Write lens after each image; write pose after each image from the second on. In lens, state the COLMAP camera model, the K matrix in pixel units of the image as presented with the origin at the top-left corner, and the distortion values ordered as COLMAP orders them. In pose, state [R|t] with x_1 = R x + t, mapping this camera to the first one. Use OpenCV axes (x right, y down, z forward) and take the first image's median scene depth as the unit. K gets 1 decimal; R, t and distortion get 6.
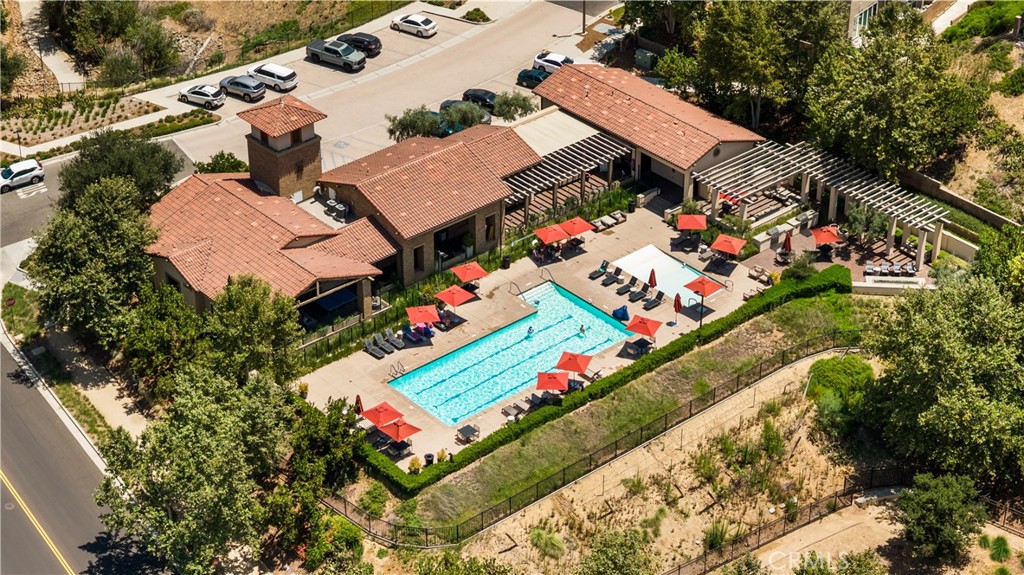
lens RADIAL K [[2058.8, 0, 512.0], [0, 2058.8, 287.5], [0, 0, 1]] dist [-0.205102, 0.547215]
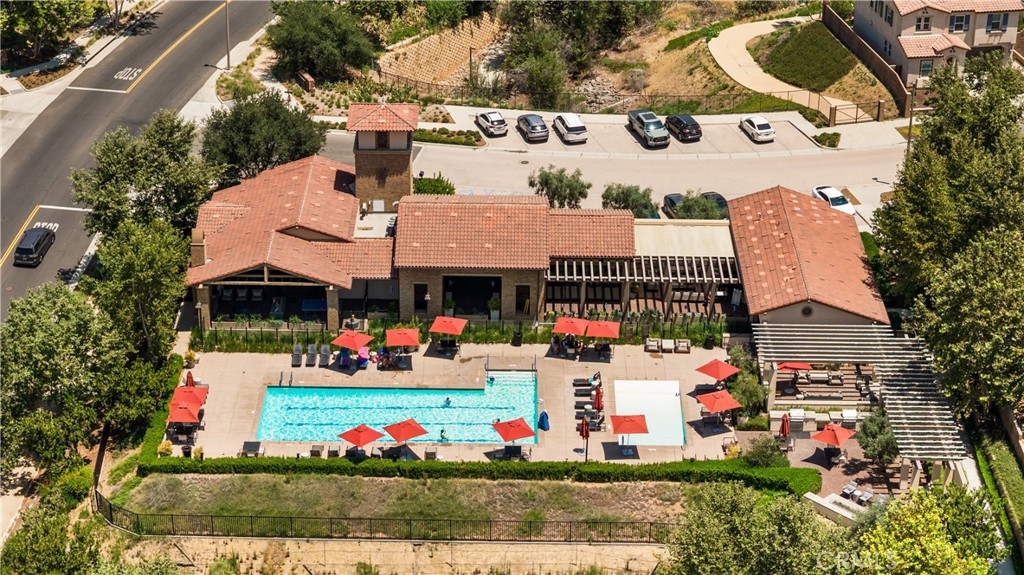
lens RADIAL K [[2058.8, 0, 512.0], [0, 2058.8, 287.5], [0, 0, 1]] dist [-0.205102, 0.547215]
pose [[0.751974, 0.304211, -0.584800, 0.532667], [-0.361605, 0.932119, 0.019909, -0.052151], [0.551159, 0.196495, 0.810933, 0.279897]]
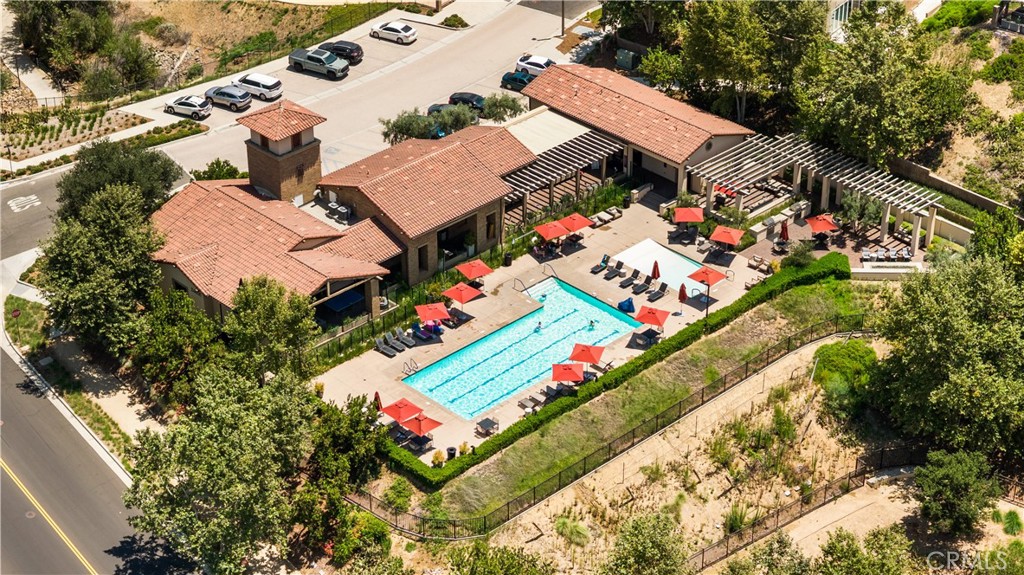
lens RADIAL K [[2058.8, 0, 512.0], [0, 2058.8, 287.5], [0, 0, 1]] dist [-0.205102, 0.547215]
pose [[0.998648, -0.030542, 0.042074, -0.045443], [0.031112, 0.999432, -0.012959, 0.015098], [-0.041654, 0.014251, 0.999030, -0.006759]]
